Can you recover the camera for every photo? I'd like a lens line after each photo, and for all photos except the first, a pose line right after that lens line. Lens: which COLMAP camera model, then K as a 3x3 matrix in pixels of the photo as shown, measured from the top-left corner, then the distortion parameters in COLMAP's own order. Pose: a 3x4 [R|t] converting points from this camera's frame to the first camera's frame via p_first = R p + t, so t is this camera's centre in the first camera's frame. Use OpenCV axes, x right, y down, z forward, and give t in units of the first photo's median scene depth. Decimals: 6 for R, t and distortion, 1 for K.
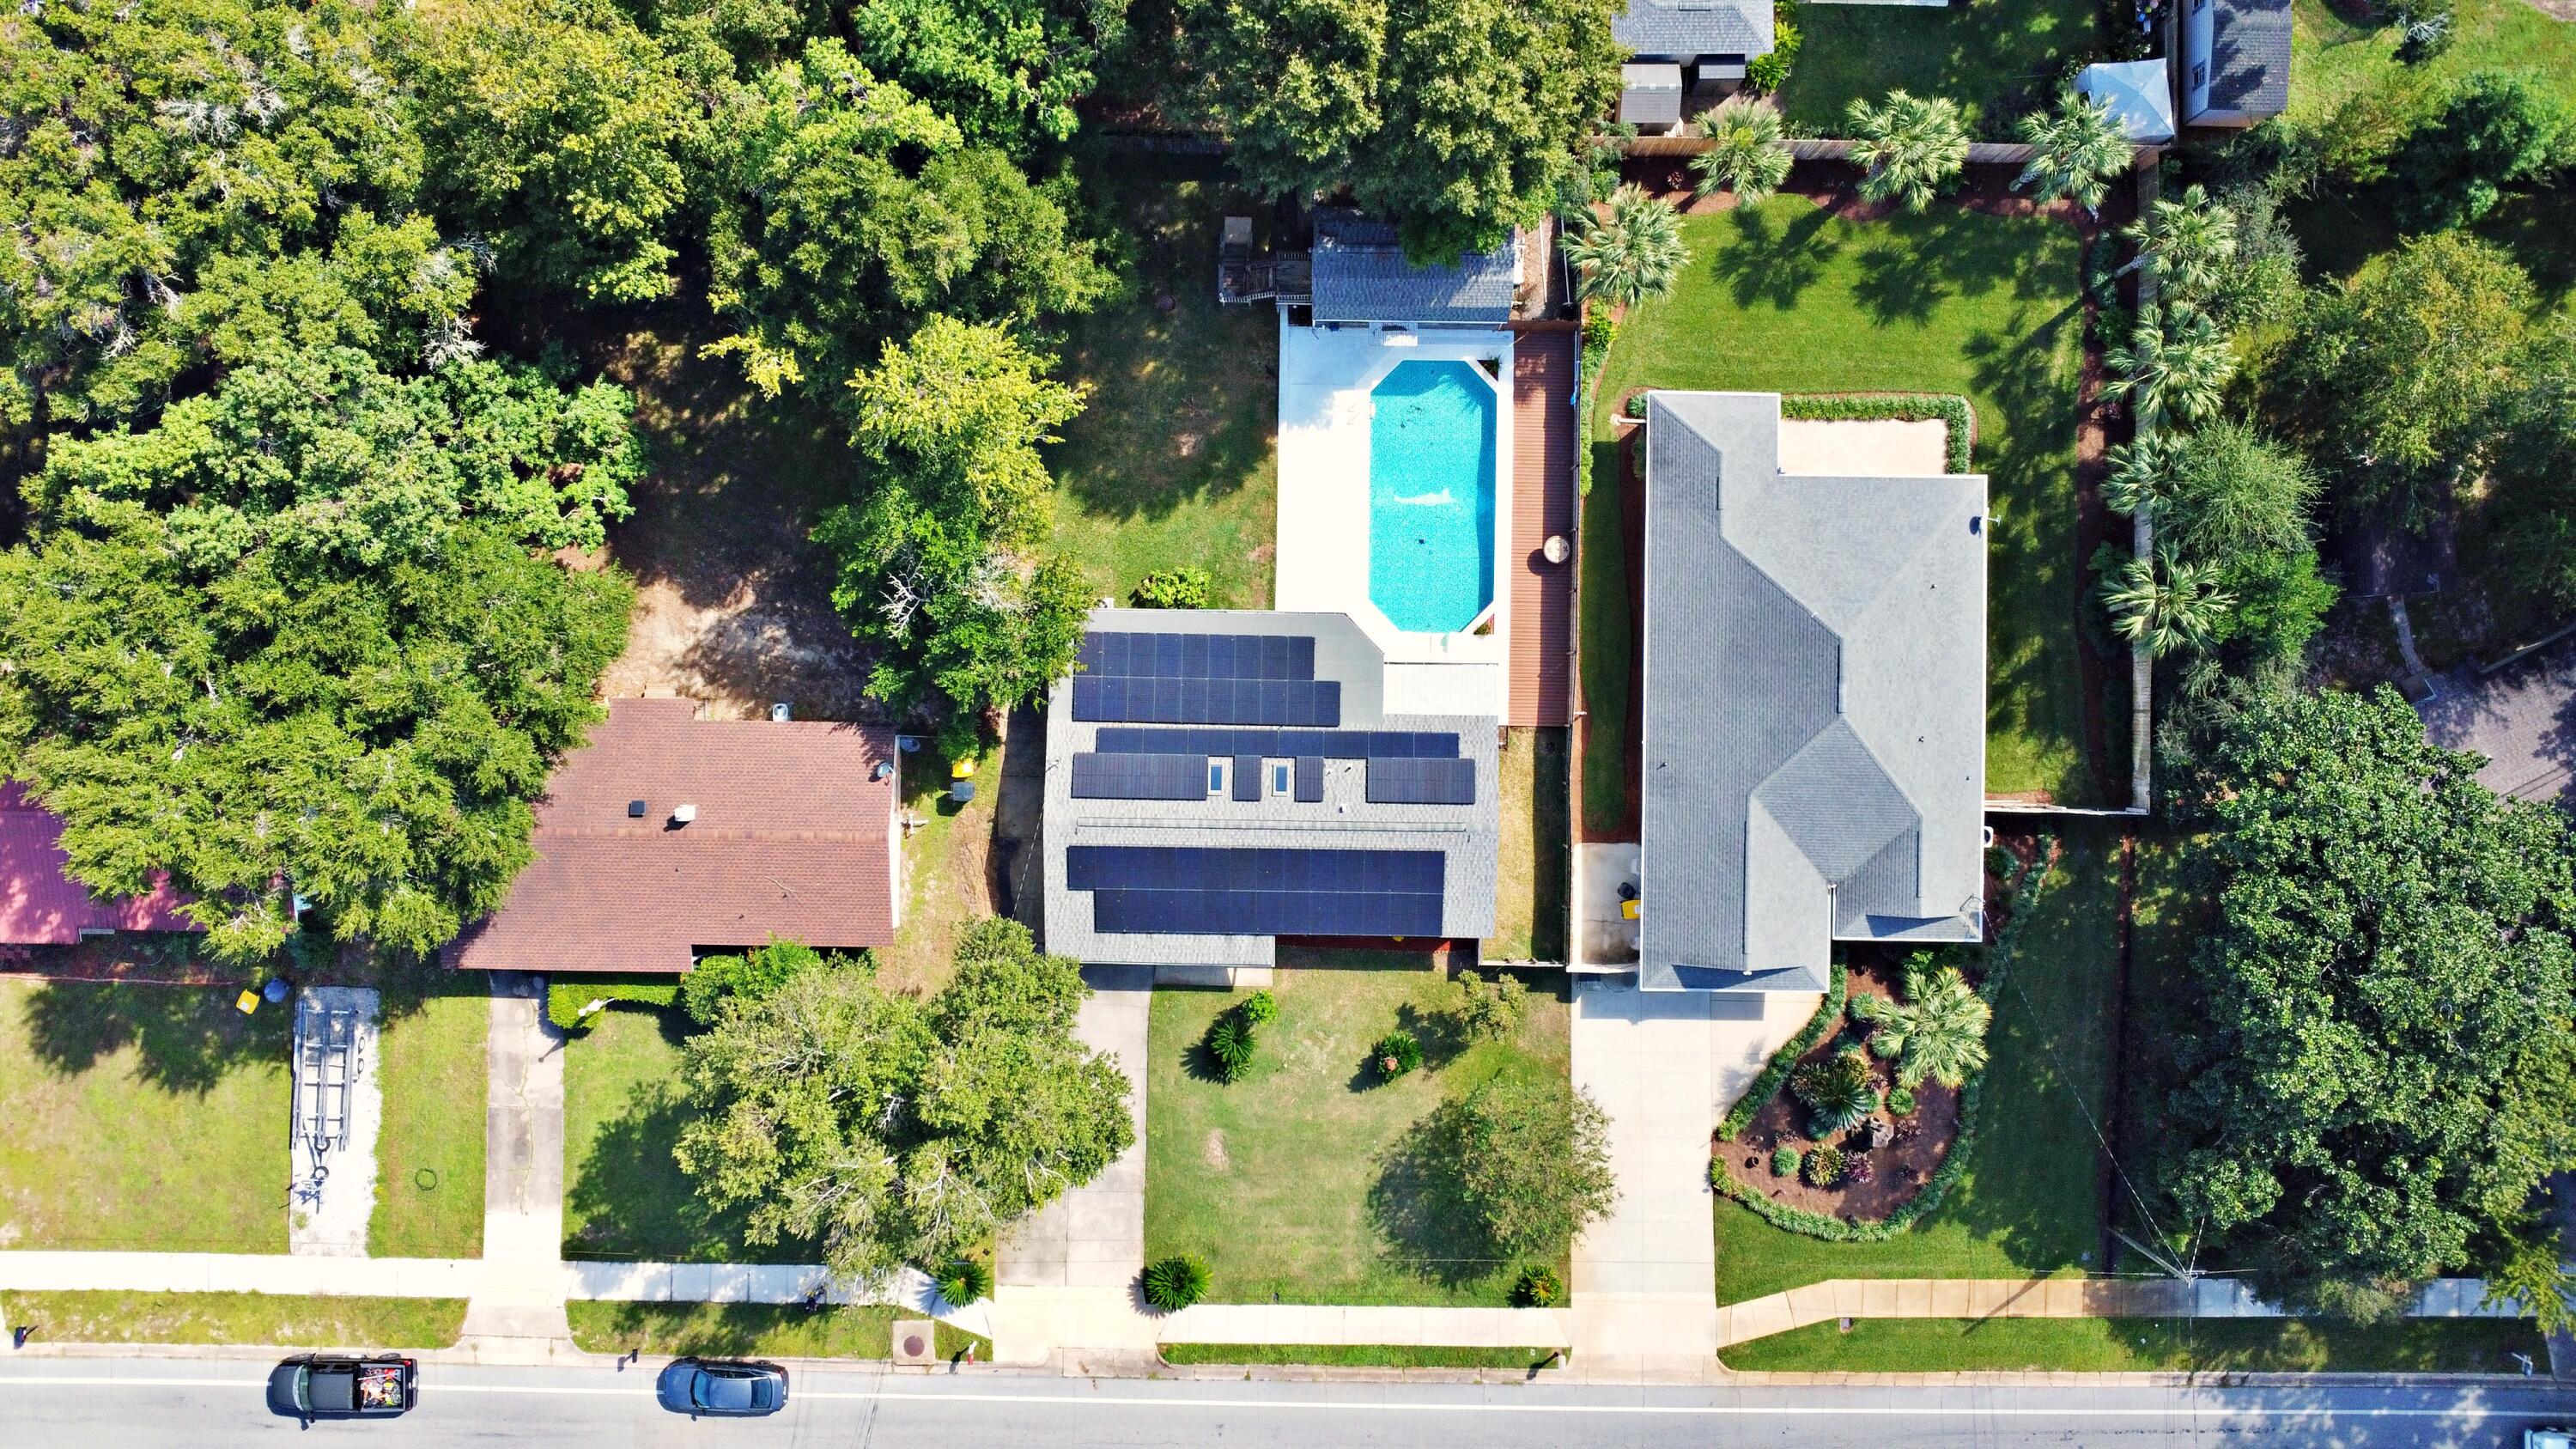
lens RADIAL K [[1888.8, 0, 1288.0], [0, 1888.8, 724.5], [0, 0, 1]] dist [-0.025700, -0.010587]
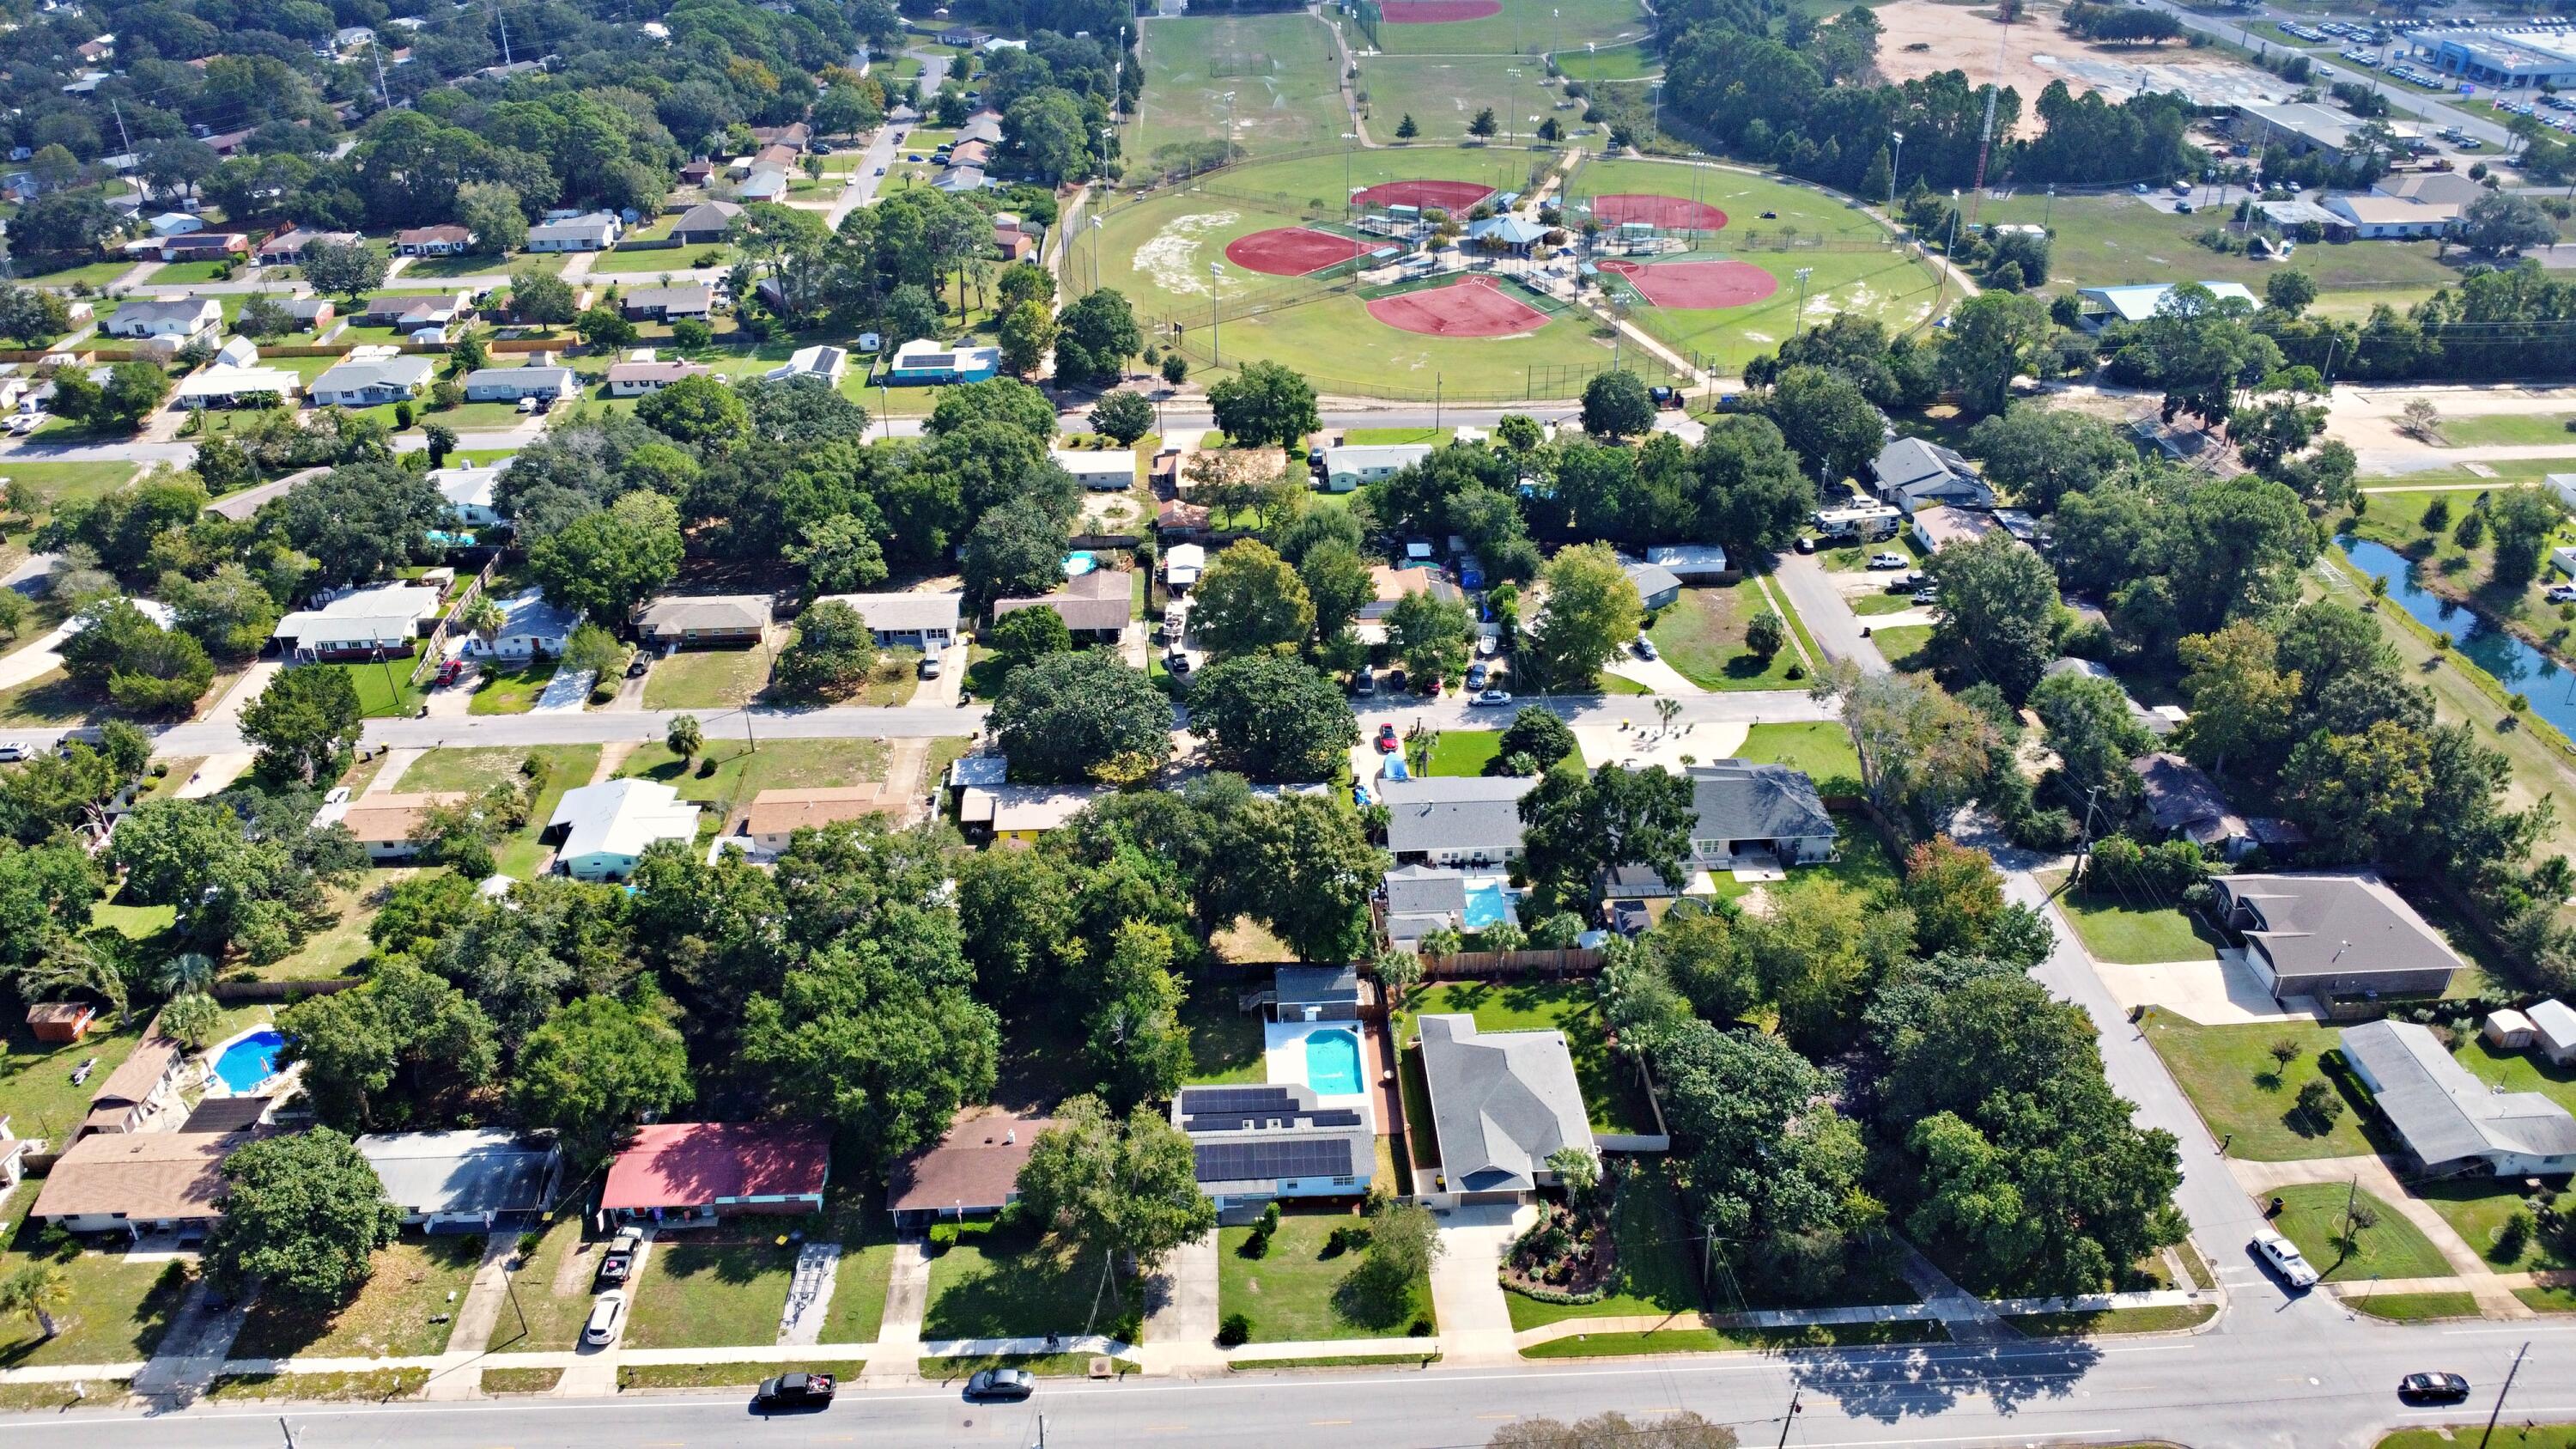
lens RADIAL K [[1888.8, 0, 1288.0], [0, 1888.8, 724.5], [0, 0, 1]] dist [-0.025700, -0.010587]
pose [[0.998040, -0.032228, 0.053644, -0.090095], [0.062574, 0.502017, -0.862591, 1.661784], [0.000870, 0.864257, 0.503050, -0.525817]]
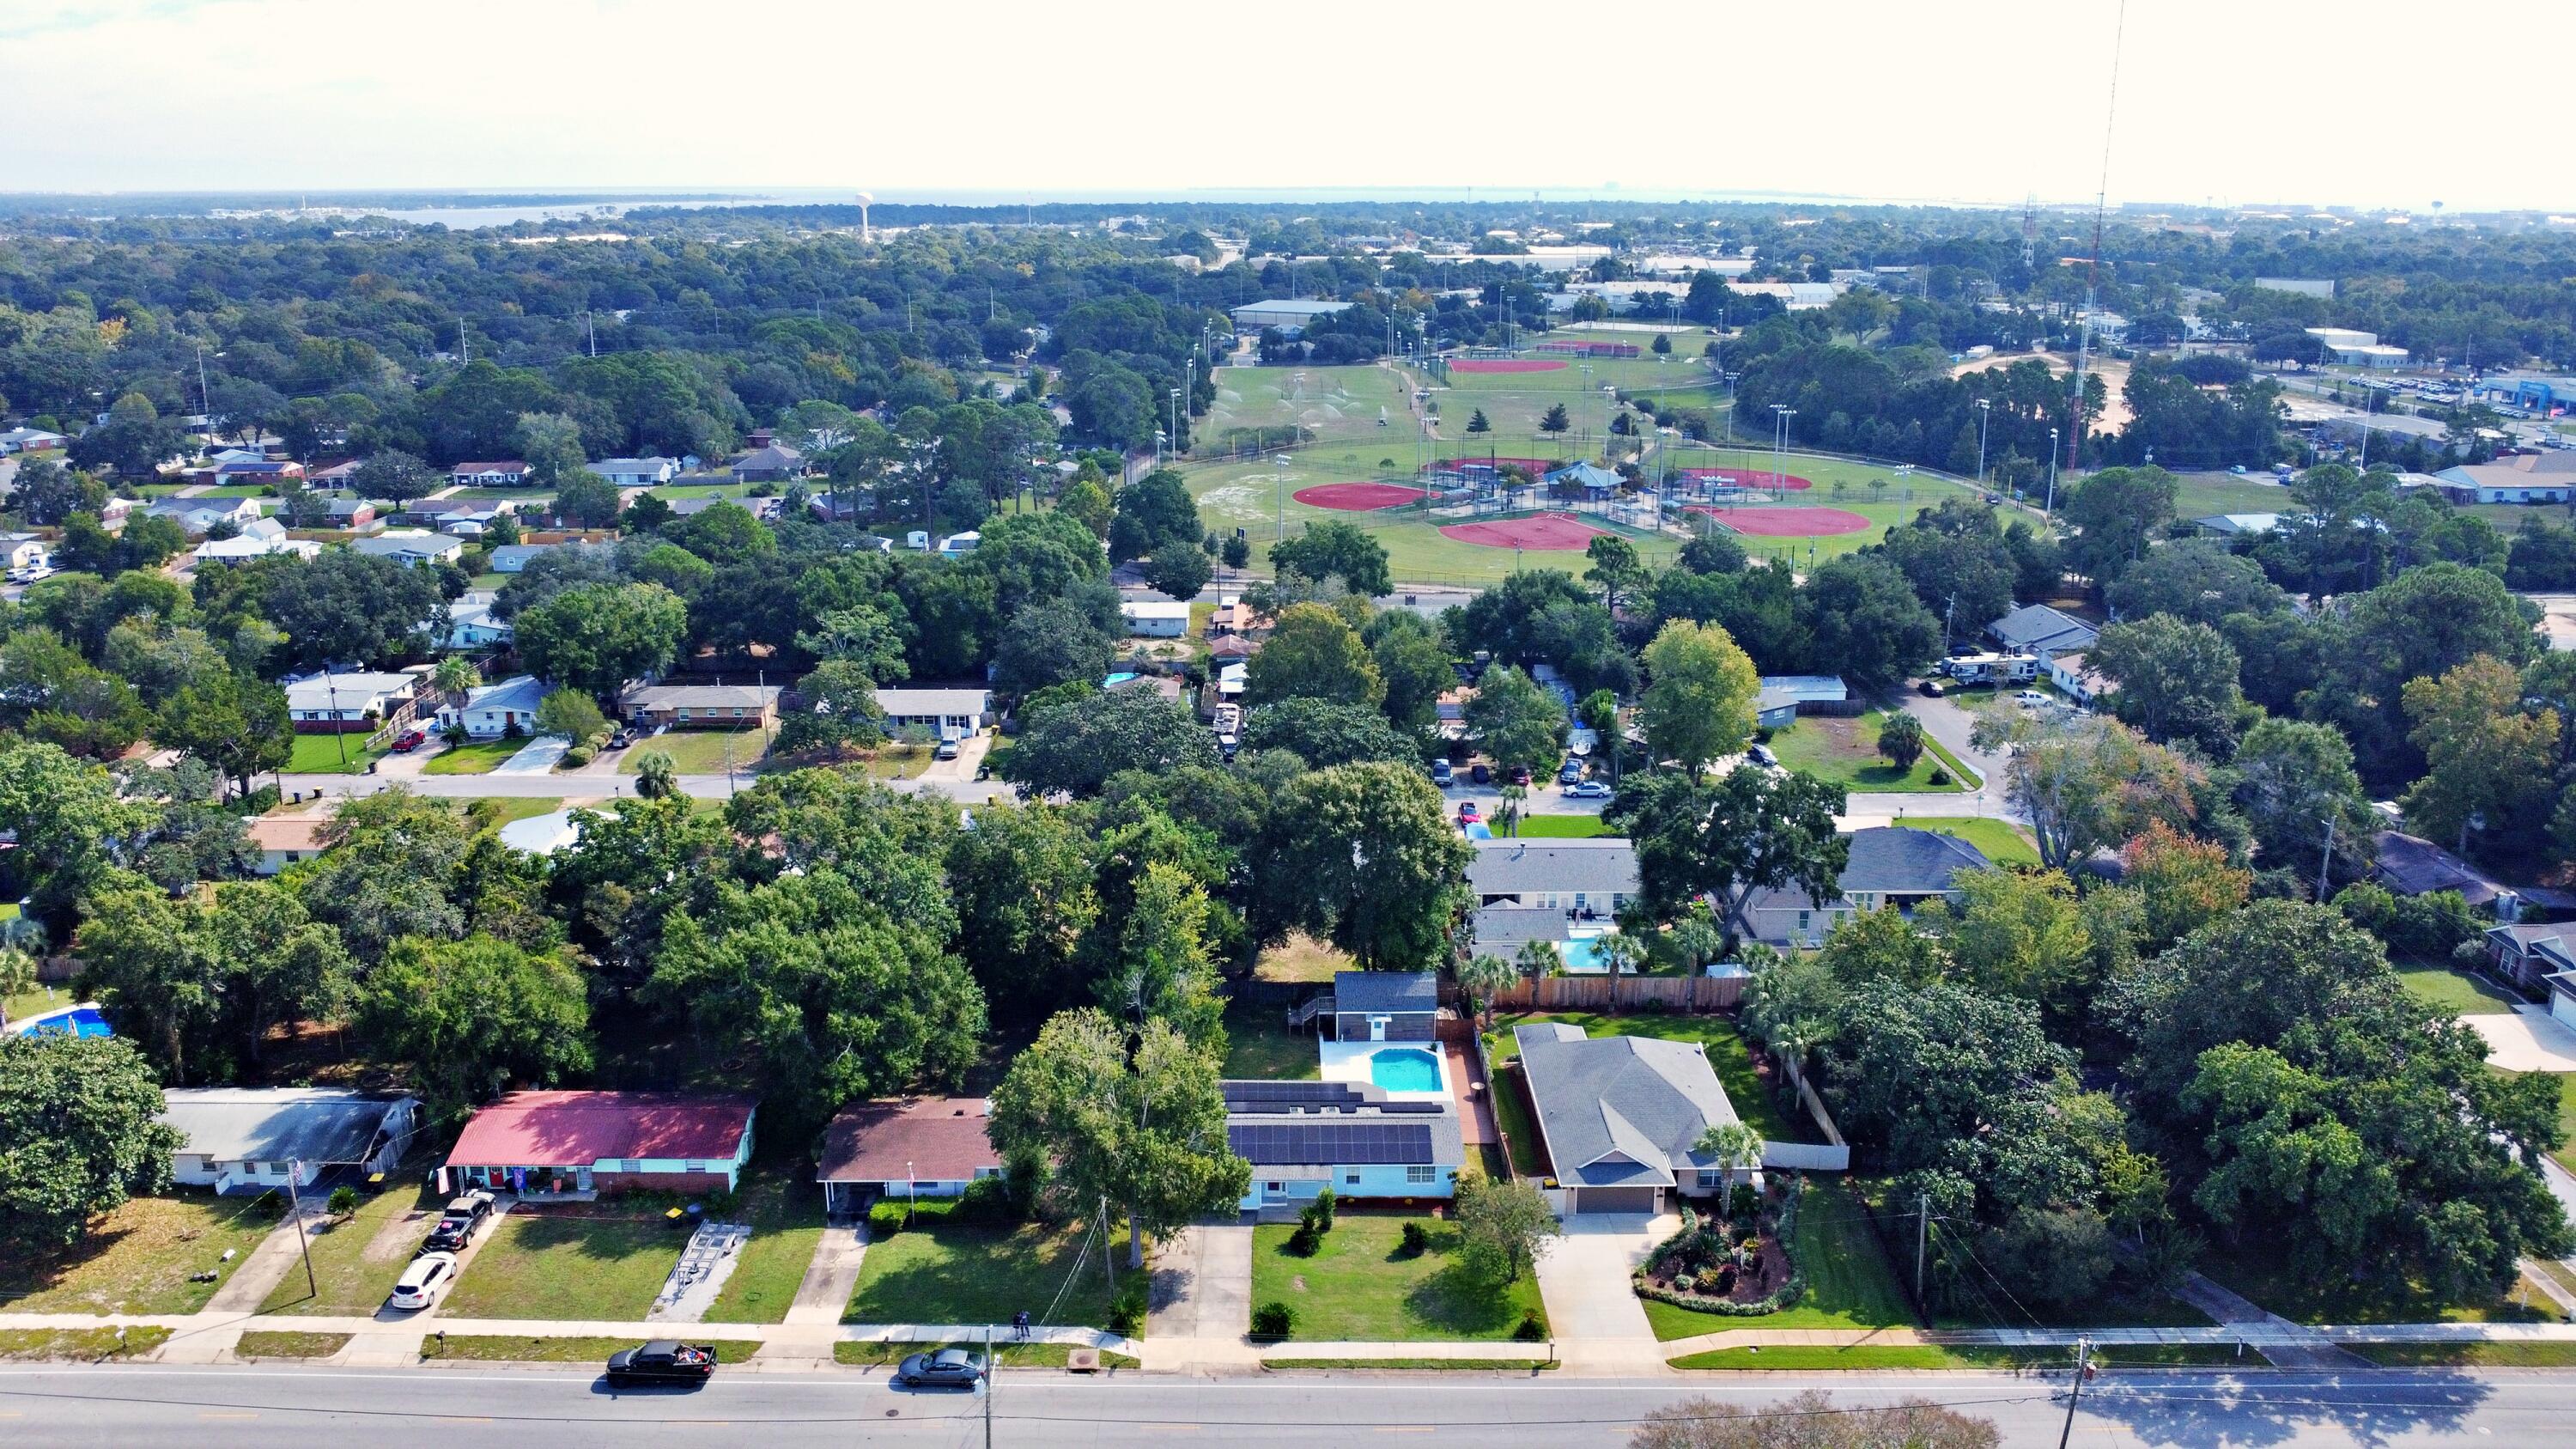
lens RADIAL K [[1888.8, 0, 1288.0], [0, 1888.8, 724.5], [0, 0, 1]] dist [-0.025700, -0.010587]
pose [[0.999645, 0.001994, 0.026552, -0.087034], [0.024972, 0.275881, -0.960867, 1.526919], [-0.009241, 0.961190, 0.275733, 0.171912]]
